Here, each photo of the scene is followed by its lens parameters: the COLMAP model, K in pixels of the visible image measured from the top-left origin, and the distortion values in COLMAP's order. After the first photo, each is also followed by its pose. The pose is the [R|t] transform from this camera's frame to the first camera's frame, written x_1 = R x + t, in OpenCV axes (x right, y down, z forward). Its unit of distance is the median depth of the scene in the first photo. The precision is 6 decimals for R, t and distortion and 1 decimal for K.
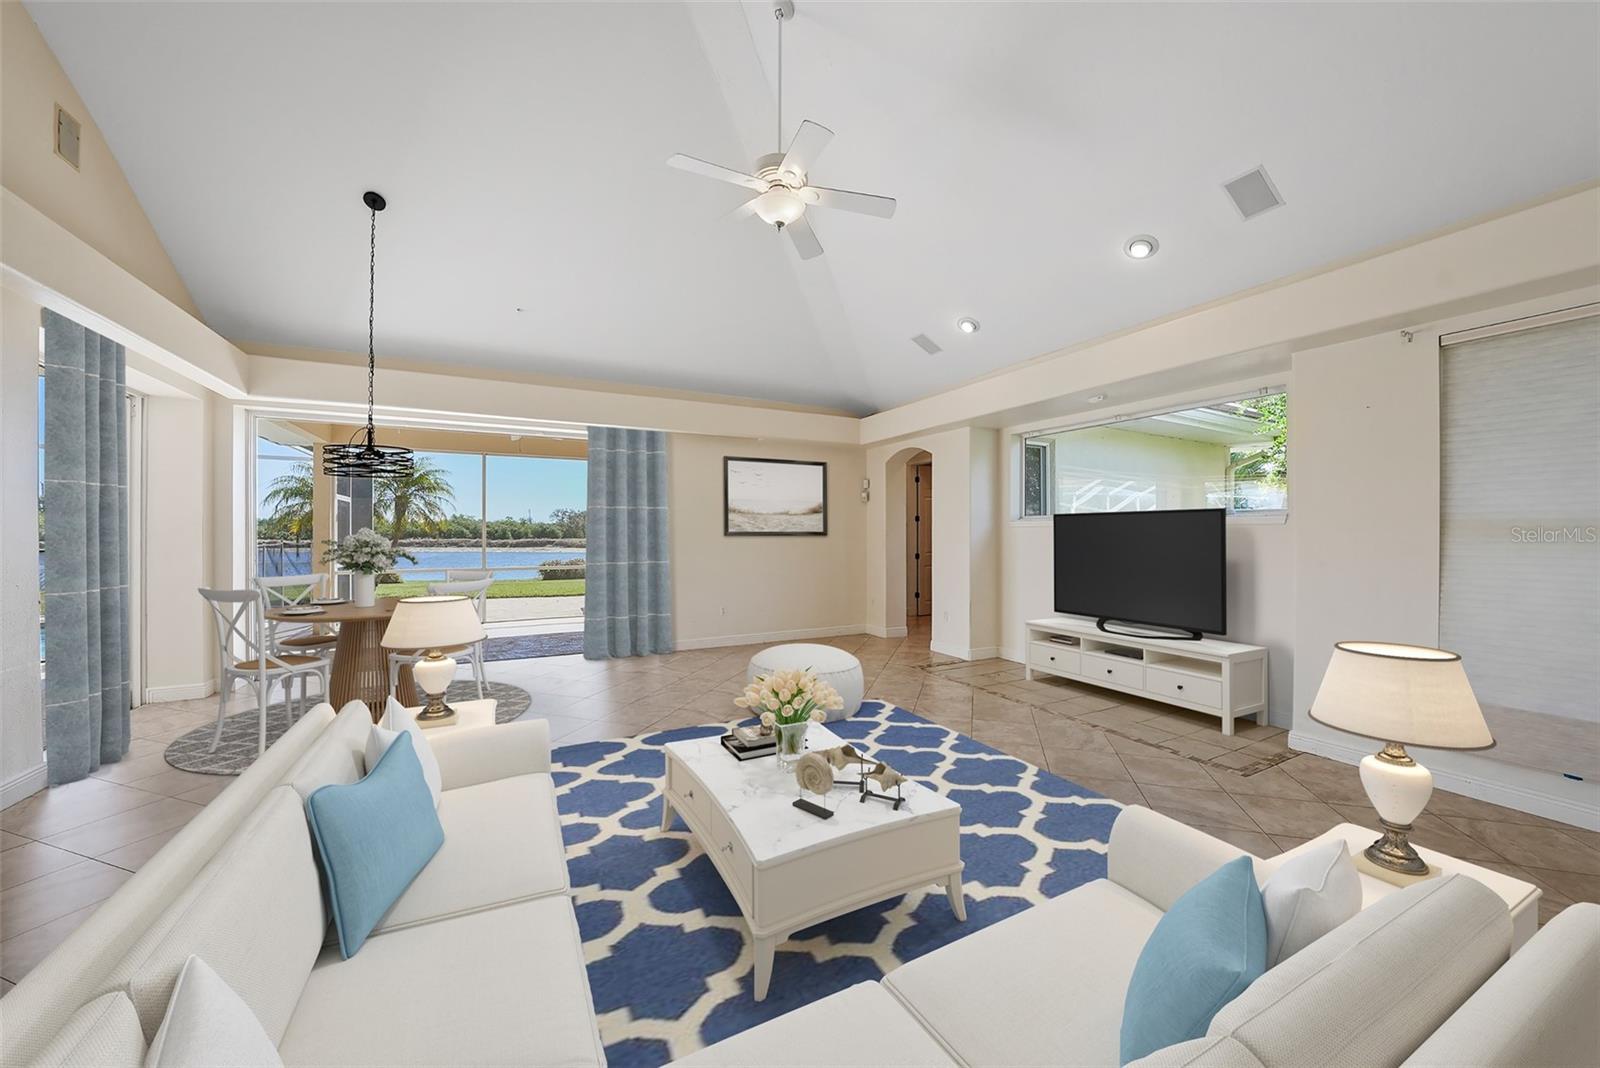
lens RADIAL K [[566.8, 0, 794.8], [0, 566.8, 533.6], [0, 0, 1]] dist [-0.025053, 0.003662]
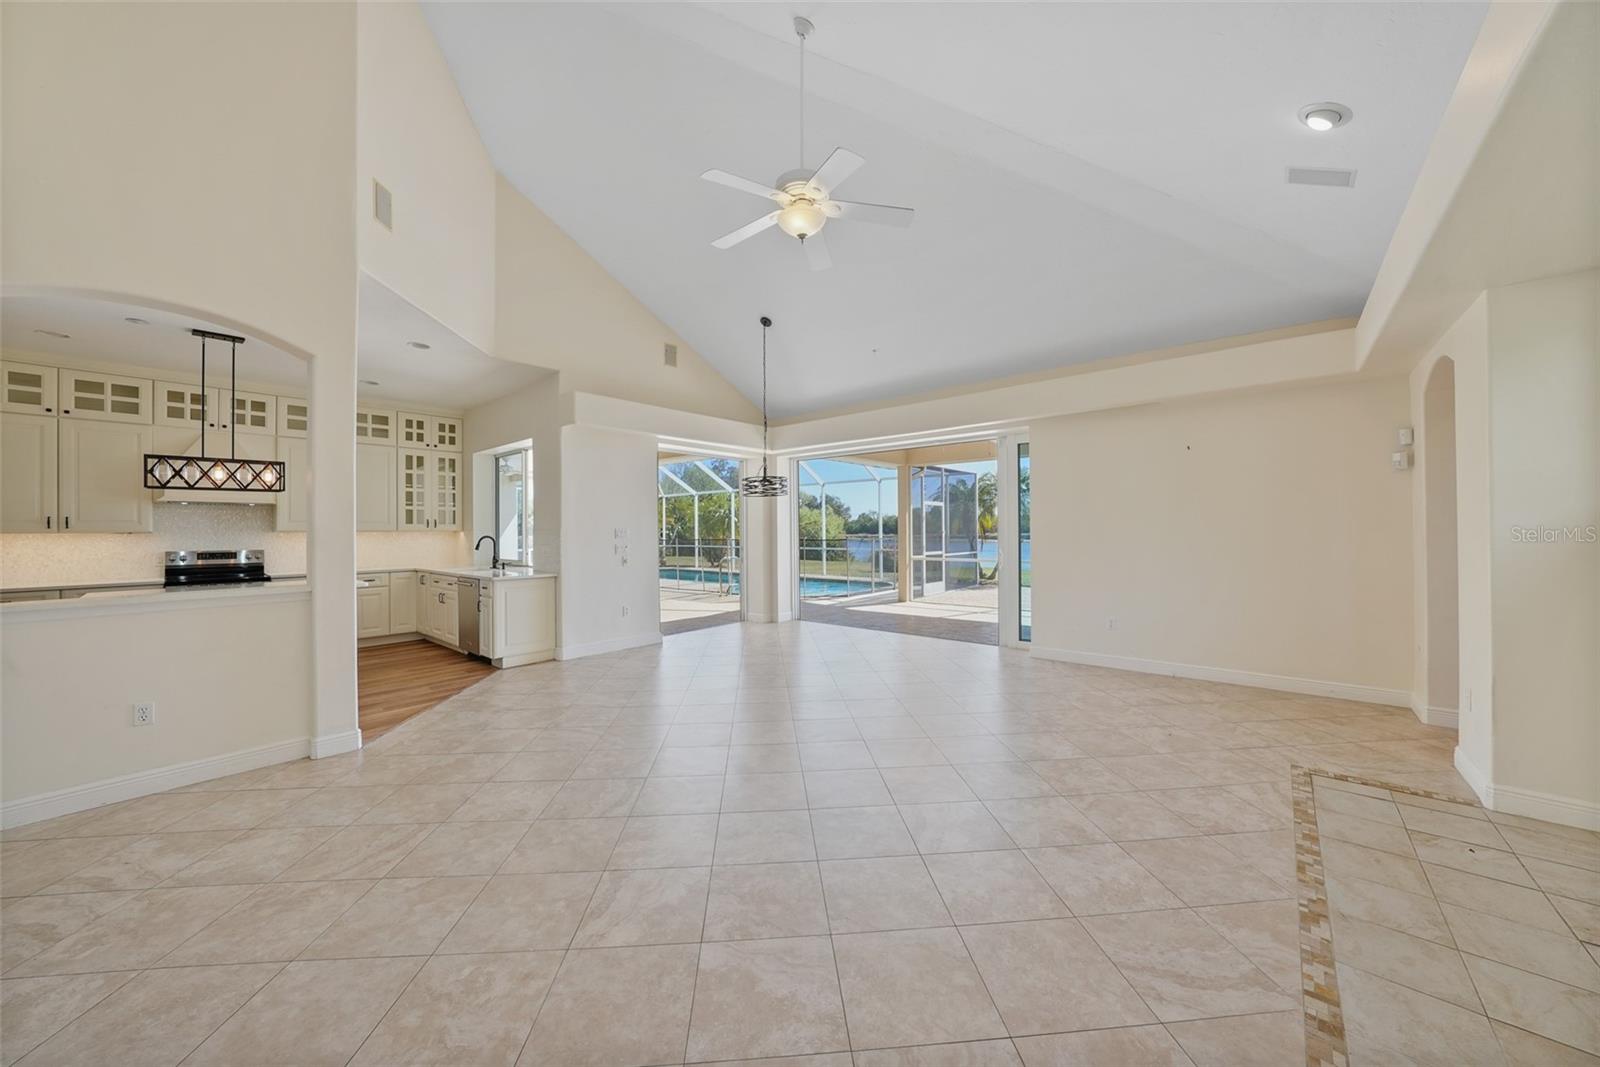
lens RADIAL K [[566.8, 0, 816.0], [0, 566.8, 532.3], [0, 0, 1]] dist [-0.025053, 0.003662]
pose [[0.381204, -0.000371, -0.924491, 0.751977], [0.006220, 0.999978, 0.002164, 0.000082], [0.924470, -0.006575, 0.381199, 0.498564]]
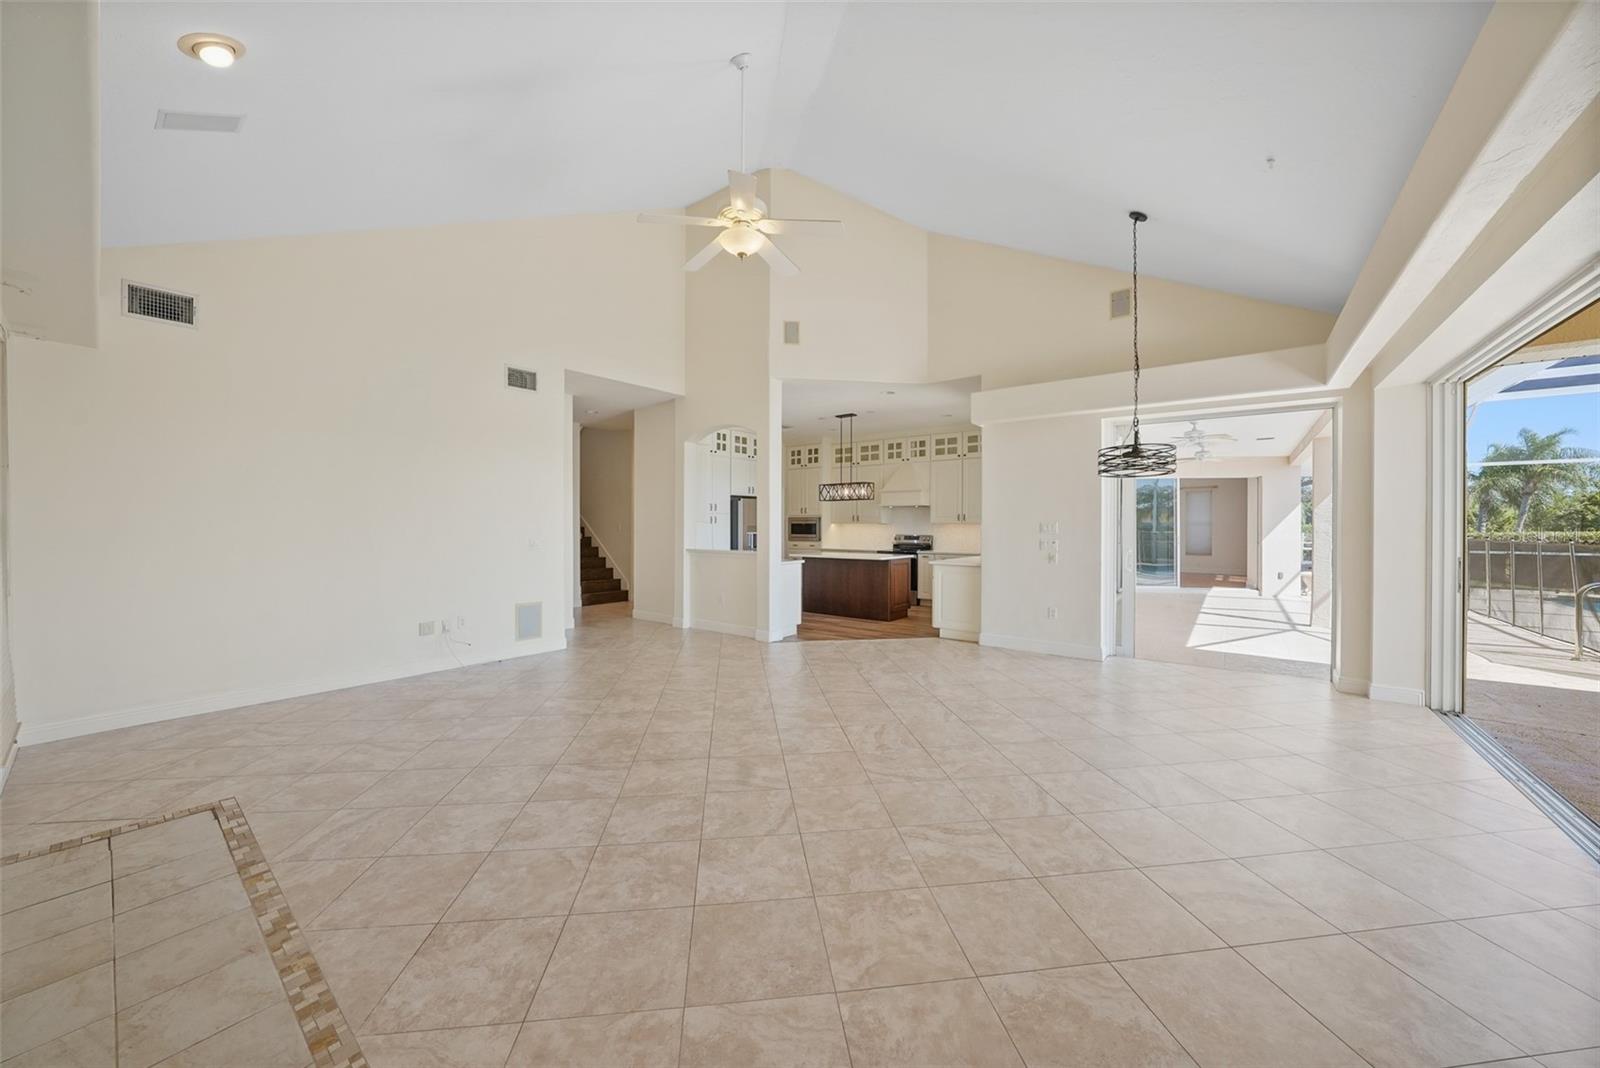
lens RADIAL K [[566.8, 0, 785.6], [0, 566.8, 525.5], [0, 0, 1]] dist [-0.025053, 0.003662]
pose [[-0.921264, -0.004004, -0.388916, 0.266937], [-0.005018, 0.999986, 0.001593, 0.000172], [0.388905, 0.003419, -0.921272, 1.660297]]
